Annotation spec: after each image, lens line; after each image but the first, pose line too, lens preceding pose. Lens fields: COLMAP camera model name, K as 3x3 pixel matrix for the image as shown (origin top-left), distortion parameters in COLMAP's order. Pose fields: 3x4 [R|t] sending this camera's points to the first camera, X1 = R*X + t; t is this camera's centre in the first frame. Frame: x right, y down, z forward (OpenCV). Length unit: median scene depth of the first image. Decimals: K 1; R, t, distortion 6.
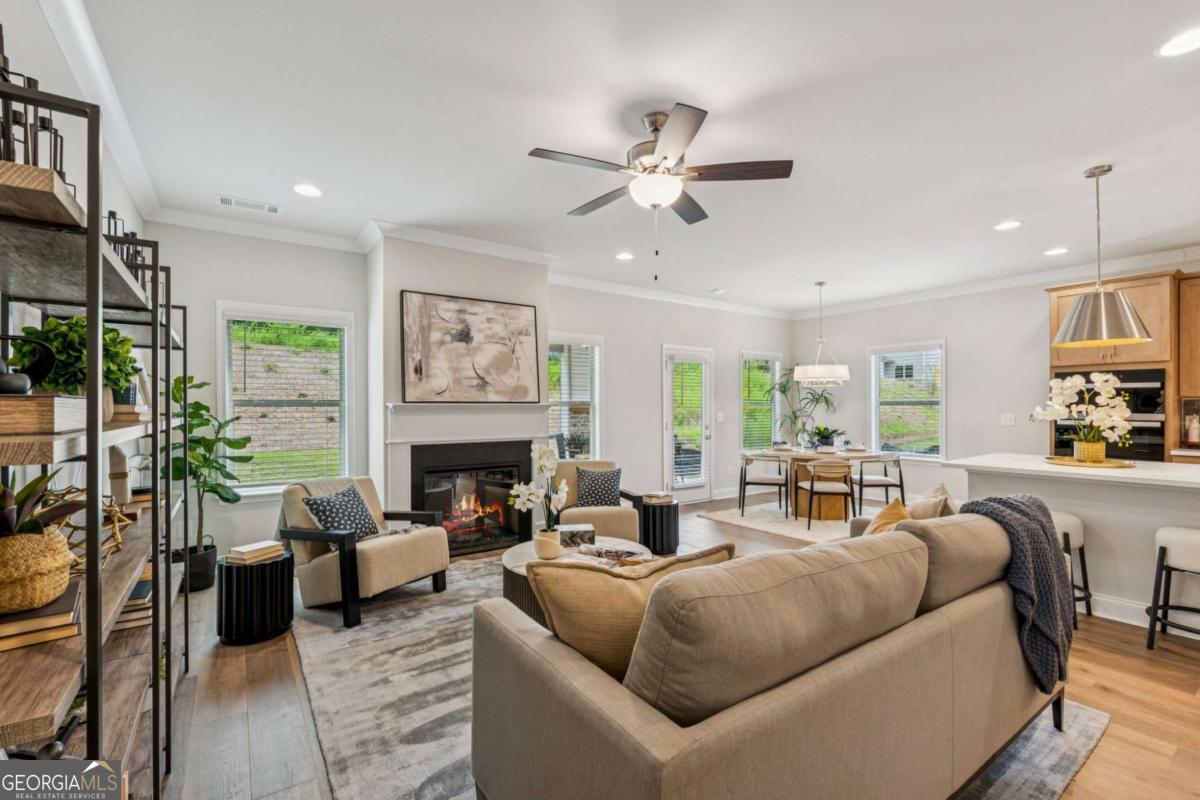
lens RADIAL K [[524.9, 0, 597.2], [0, 524.9, 410.7], [0, 0, 1]] dist [-0.007193, 0.000813]
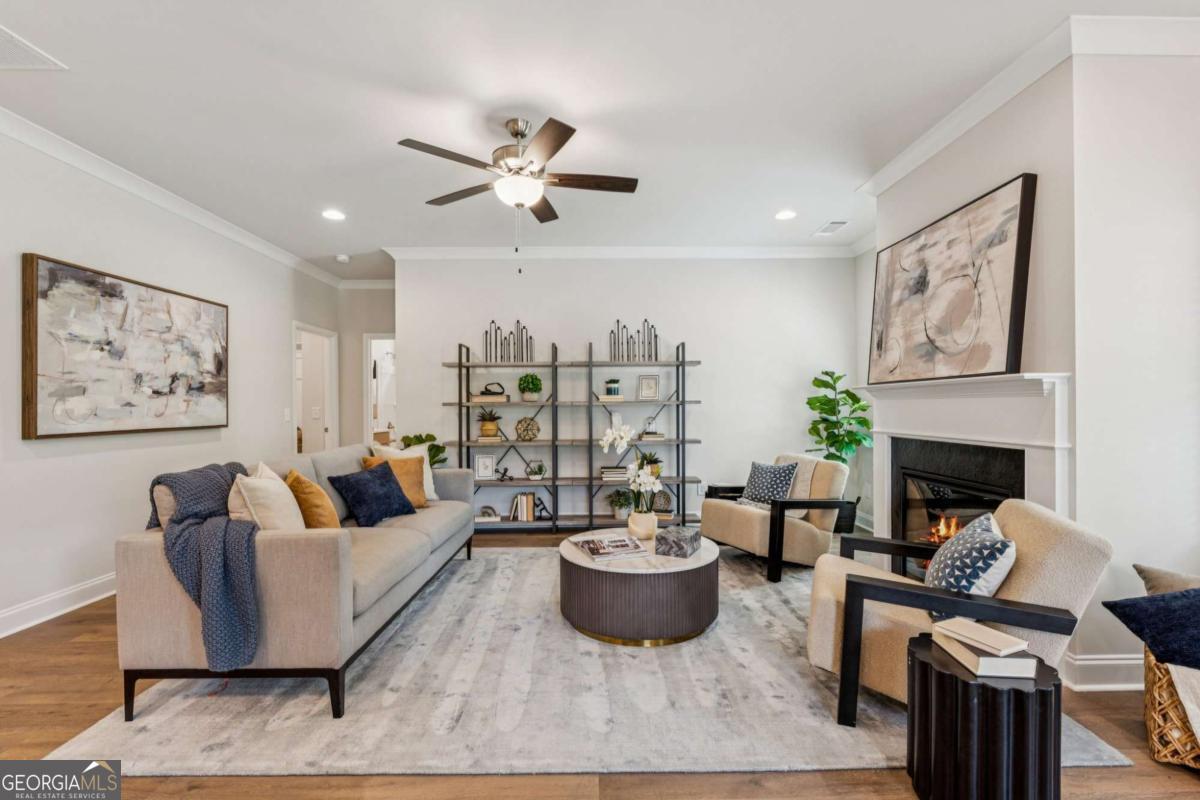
lens RADIAL K [[524.9, 0, 600.5], [0, 524.9, 406.4], [0, 0, 1]] dist [-0.007193, 0.000813]
pose [[-0.561482, 0.006163, -0.827466, 0.538542], [0.002874, 0.999981, 0.005498, 0.012314], [0.827484, 0.000709, -0.561489, 1.023363]]
